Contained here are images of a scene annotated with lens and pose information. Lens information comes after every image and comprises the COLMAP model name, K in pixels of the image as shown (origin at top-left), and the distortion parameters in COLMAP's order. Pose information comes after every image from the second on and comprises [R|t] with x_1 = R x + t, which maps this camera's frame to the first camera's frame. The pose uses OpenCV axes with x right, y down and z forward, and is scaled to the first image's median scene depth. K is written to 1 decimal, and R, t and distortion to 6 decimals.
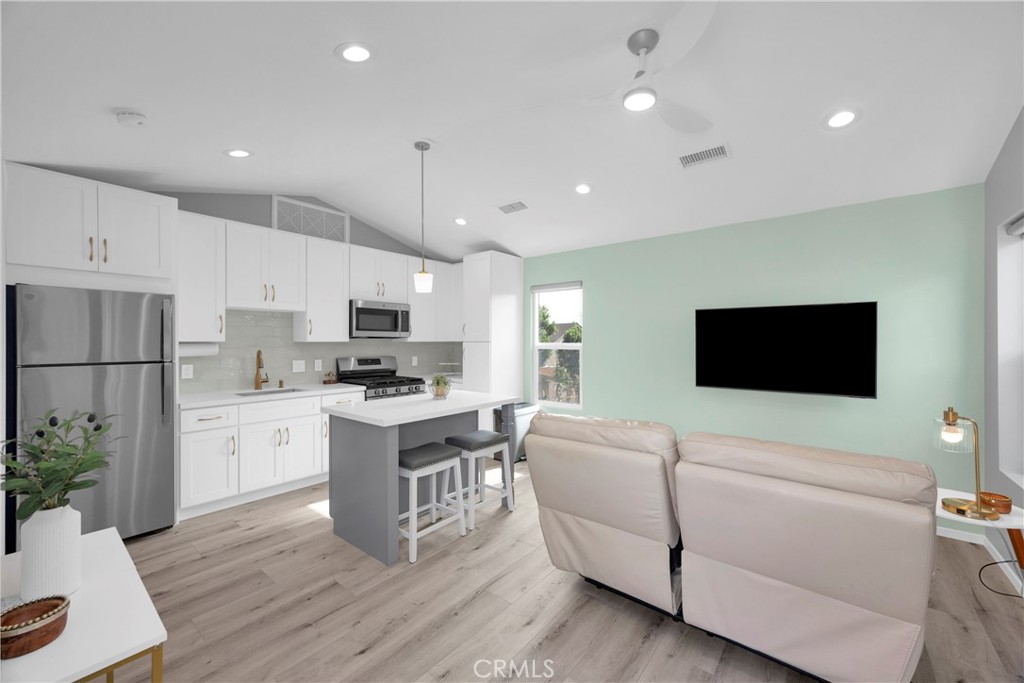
lens RADIAL K [[396.1, 0, 500.0], [0, 396.1, 343.3], [0, 0, 1]] dist [0.000359, 0.000218]
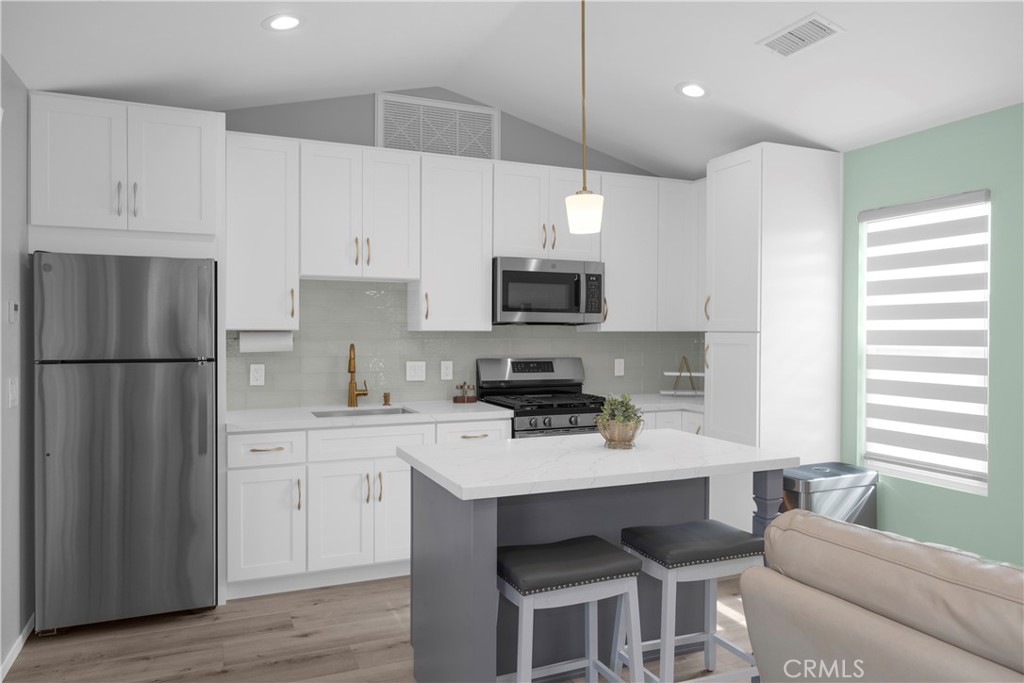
lens RADIAL K [[668.2, 0, 512.0], [0, 668.2, 341.5], [0, 0, 1]] dist [-0.007105, -0.001539]
pose [[0.895599, 0.009464, -0.444761, 0.089220], [-0.005051, 0.999926, 0.011106, 0.000401], [0.444833, -0.007700, 0.895580, 0.177299]]
